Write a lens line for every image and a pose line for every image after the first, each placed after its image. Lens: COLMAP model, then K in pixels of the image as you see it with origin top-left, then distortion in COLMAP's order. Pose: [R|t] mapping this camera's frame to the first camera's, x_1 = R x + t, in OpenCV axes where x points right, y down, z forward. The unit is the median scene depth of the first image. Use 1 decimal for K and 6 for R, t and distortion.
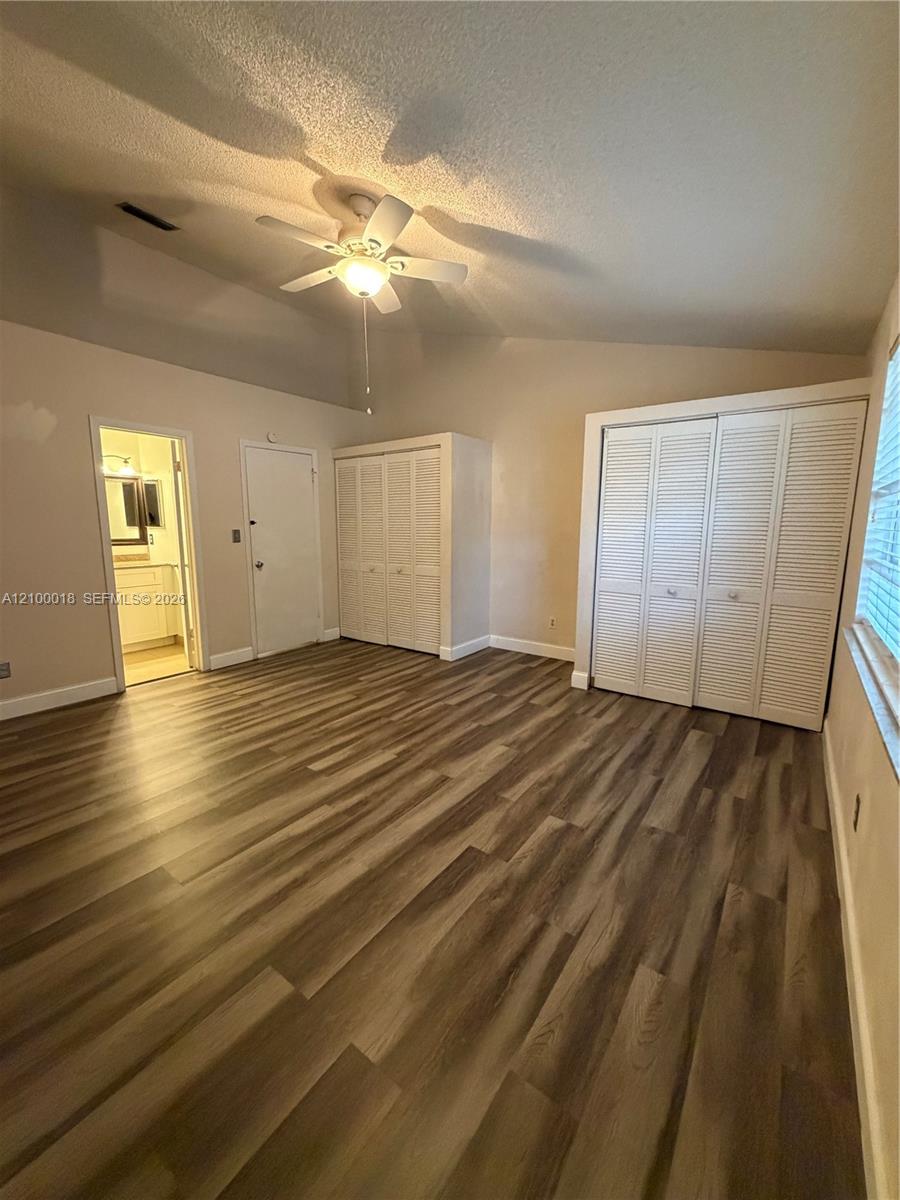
lens RADIAL K [[477.8, 0, 449.5], [0, 477.8, 594.1], [0, 0, 1]] dist [0.001920, -0.000106]
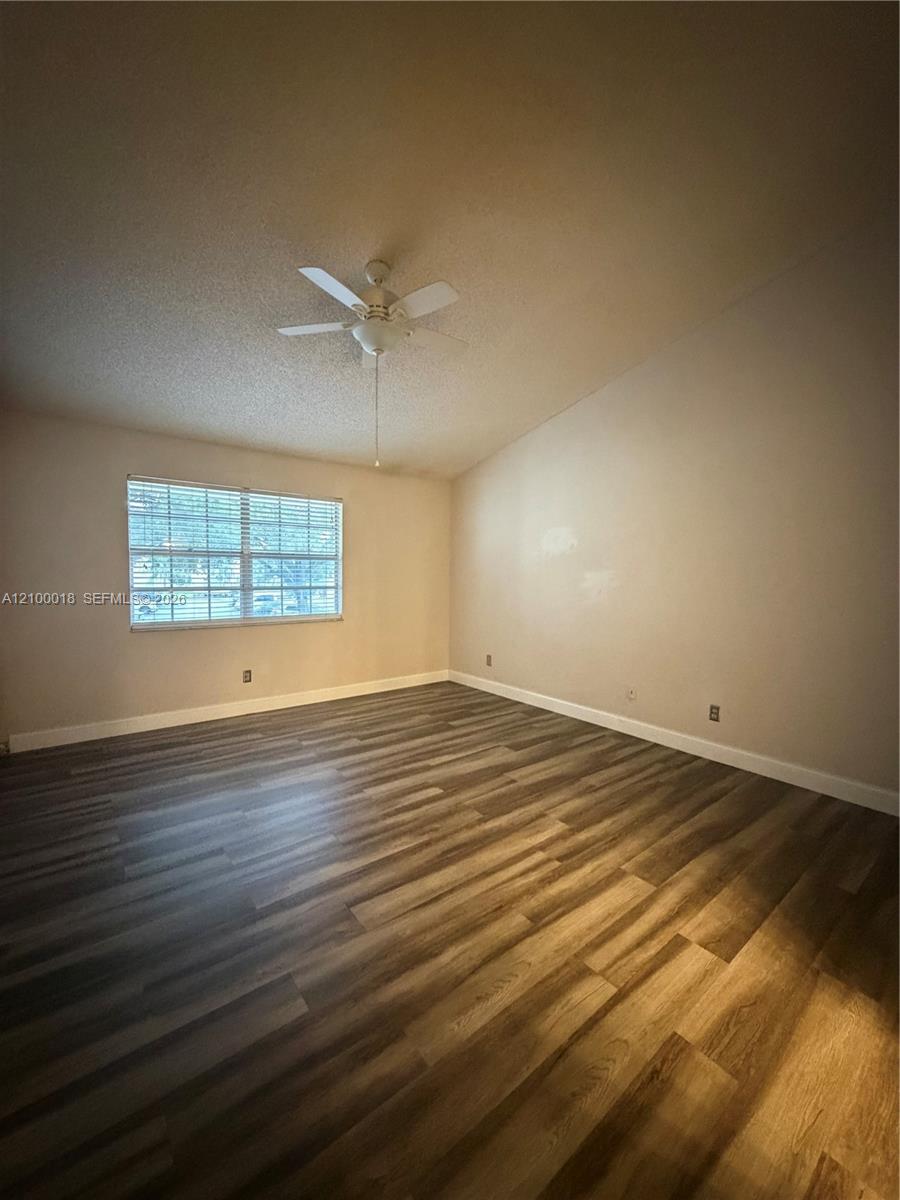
lens RADIAL K [[477.8, 0, 449.5], [0, 477.8, 594.1], [0, 0, 1]] dist [0.001920, -0.000106]
pose [[-0.962402, -0.028468, 0.270133, -0.468225], [0.024600, 0.981272, 0.191051, -0.233751], [-0.270513, 0.190513, -0.943678, 1.530674]]
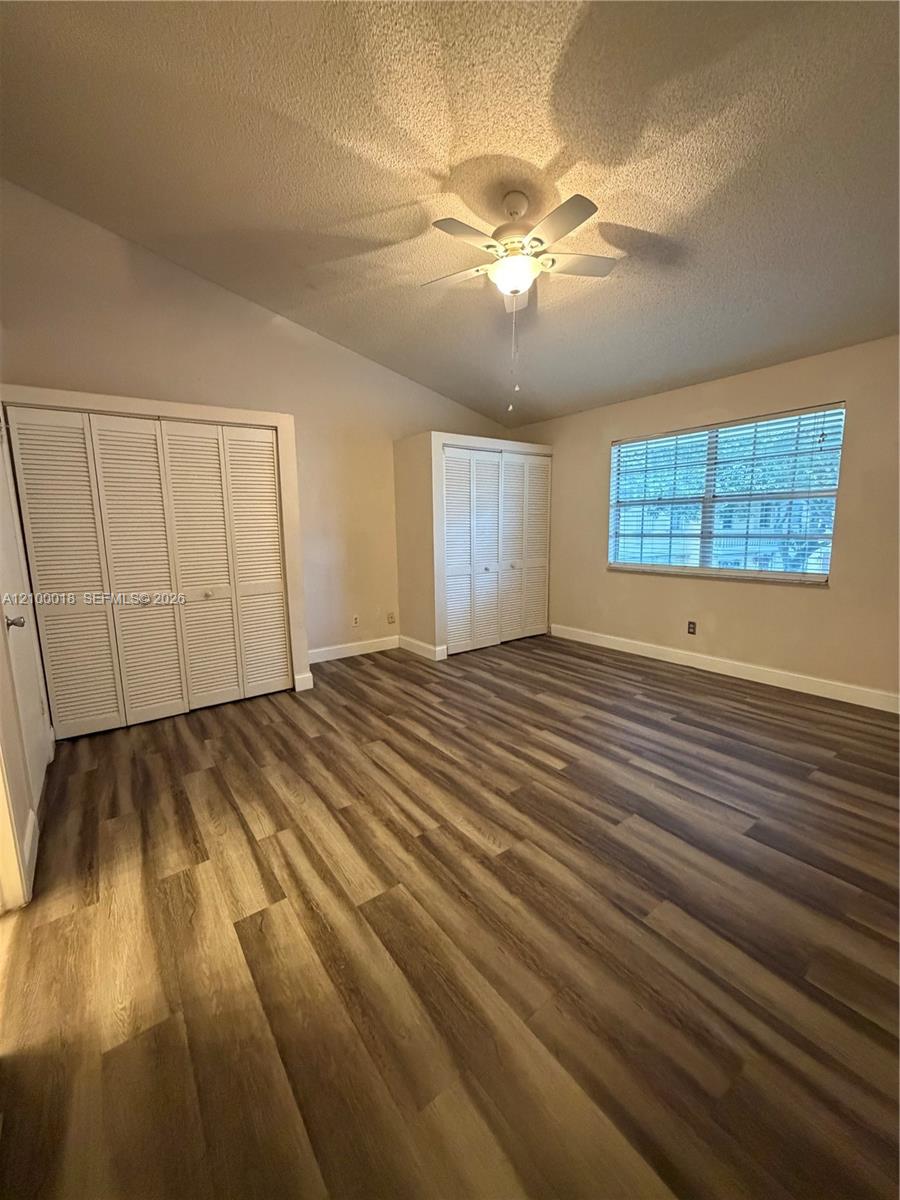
lens RADIAL K [[477.8, 0, 449.5], [0, 477.8, 594.1], [0, 0, 1]] dist [0.001920, -0.000106]
pose [[0.307689, -0.144307, 0.940480, -0.955318], [0.162705, 0.981853, 0.097425, -0.089638], [-0.937473, 0.123044, 0.325585, 0.664674]]
